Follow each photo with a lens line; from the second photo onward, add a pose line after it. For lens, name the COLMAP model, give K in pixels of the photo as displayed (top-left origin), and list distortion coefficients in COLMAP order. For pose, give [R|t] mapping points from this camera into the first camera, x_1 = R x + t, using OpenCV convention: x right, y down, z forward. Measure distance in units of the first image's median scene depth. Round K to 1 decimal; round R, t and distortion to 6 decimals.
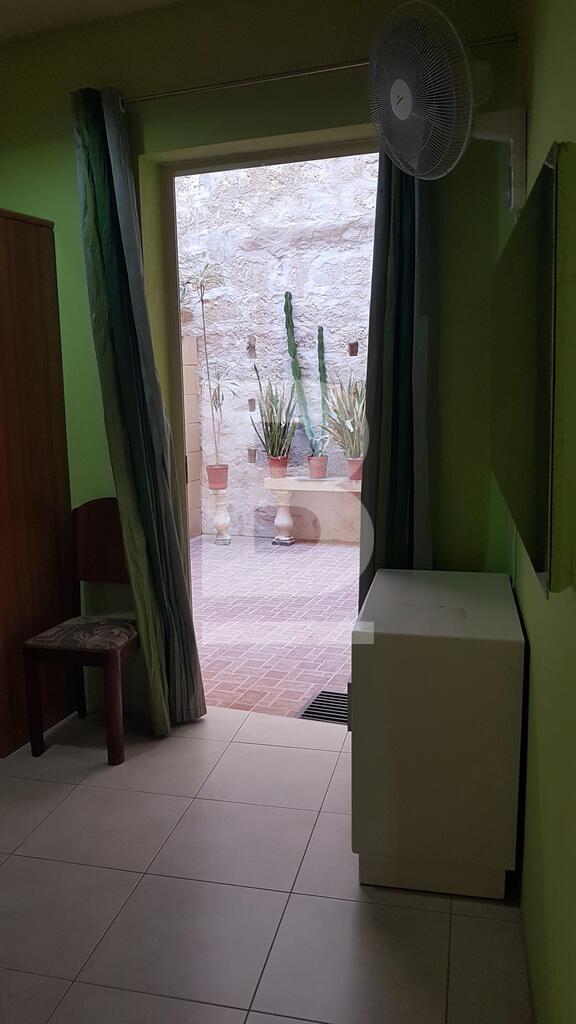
lens RADIAL K [[809.8, 0, 290.5], [0, 809.8, 508.1], [0, 0, 1]] dist [-0.005213, -0.003595]
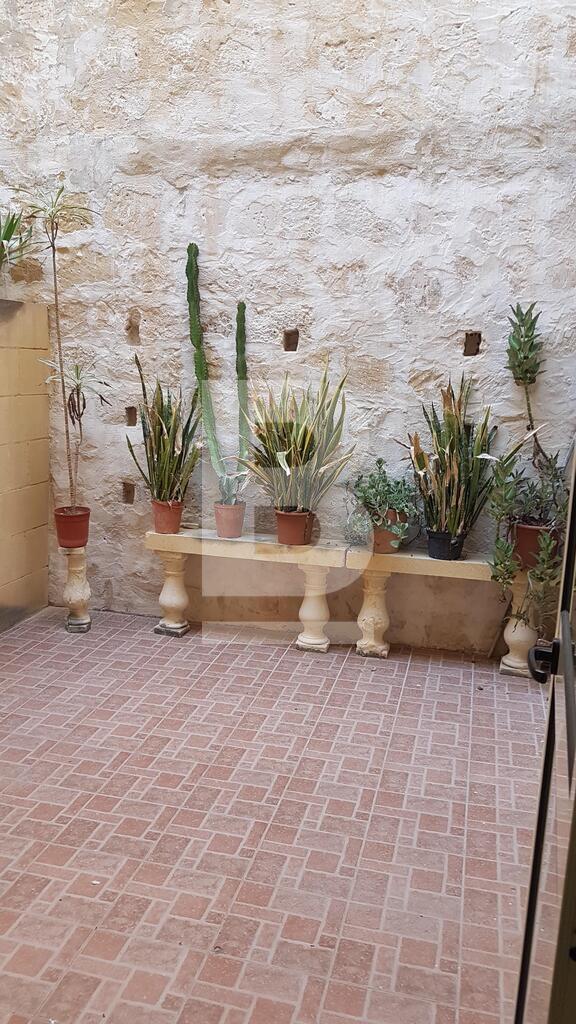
lens RADIAL K [[809.8, 0, 282.0], [0, 809.8, 514.8], [0, 0, 1]] dist [-0.005213, -0.003595]
pose [[0.992268, 0.034816, 0.119128, -0.001819], [-0.038922, 0.998720, 0.032316, -0.076323], [-0.117850, -0.036703, 0.992353, 0.346423]]
